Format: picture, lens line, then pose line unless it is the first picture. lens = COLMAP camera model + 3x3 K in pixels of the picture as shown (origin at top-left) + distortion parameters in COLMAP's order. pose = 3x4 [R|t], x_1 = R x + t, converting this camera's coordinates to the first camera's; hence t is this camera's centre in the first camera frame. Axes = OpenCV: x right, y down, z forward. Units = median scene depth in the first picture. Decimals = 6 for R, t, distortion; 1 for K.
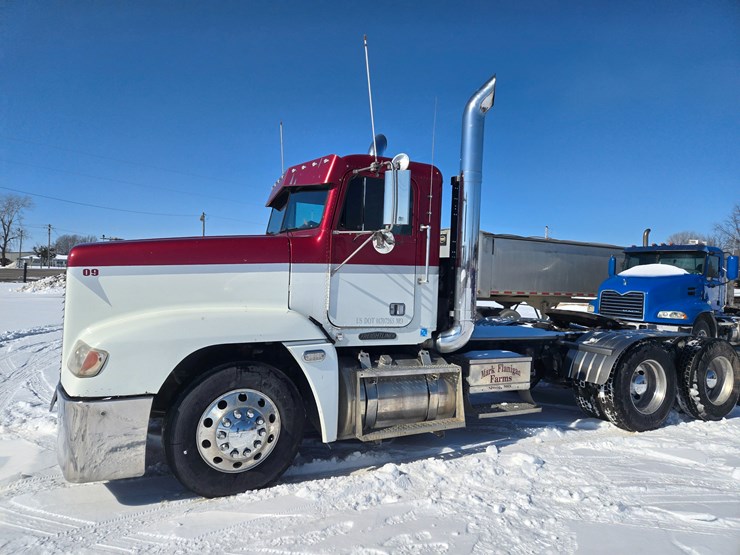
lens RADIAL K [[485.3, 0, 370.0], [0, 485.3, 277.5], [0, 0, 1]] dist [0.083199, -0.058918]
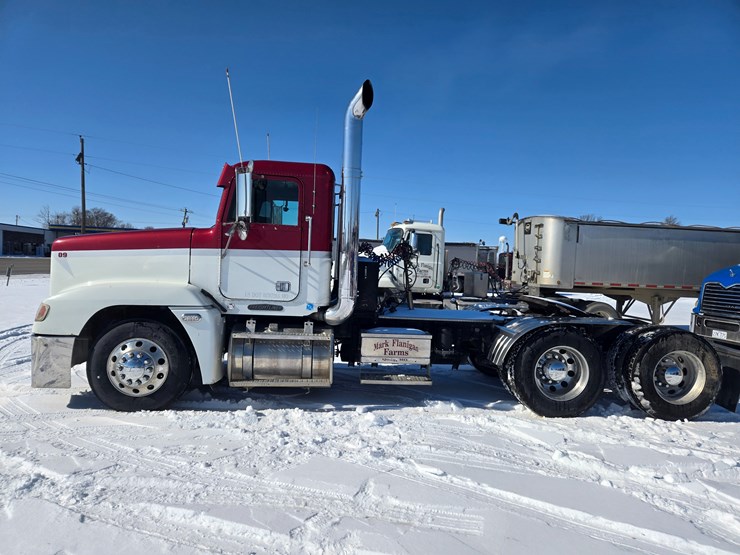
lens RADIAL K [[487.5, 0, 376.6], [0, 487.5, 277.1], [0, 0, 1]] dist [0.087381, -0.069248]
pose [[0.931689, 0.013121, -0.363019, 0.697112], [-0.007984, 0.999846, 0.015645, 0.020452], [0.363168, -0.011678, 0.931651, -0.056415]]
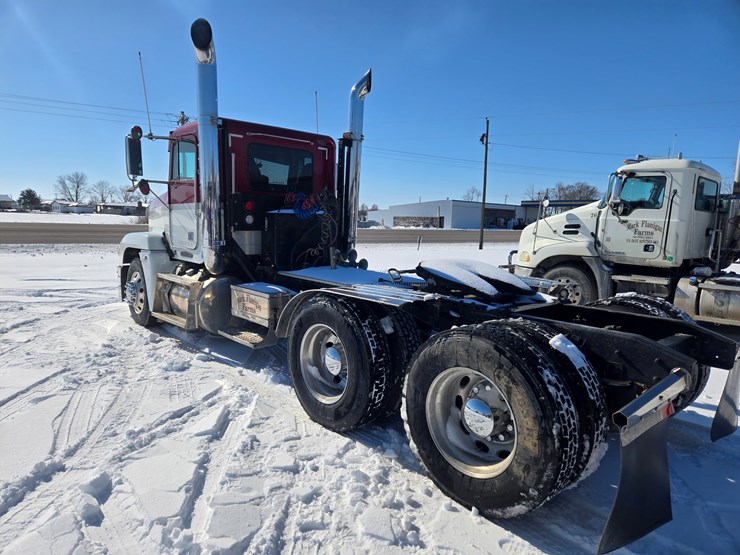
lens RADIAL K [[491.4, 0, 369.4], [0, 491.4, 282.8], [0, 0, 1]] dist [0.083982, -0.060082]
pose [[0.266039, 0.095046, -0.959265, 1.485202], [-0.017875, 0.995443, 0.093673, 0.054587], [0.963797, -0.007774, 0.266526, 1.074770]]
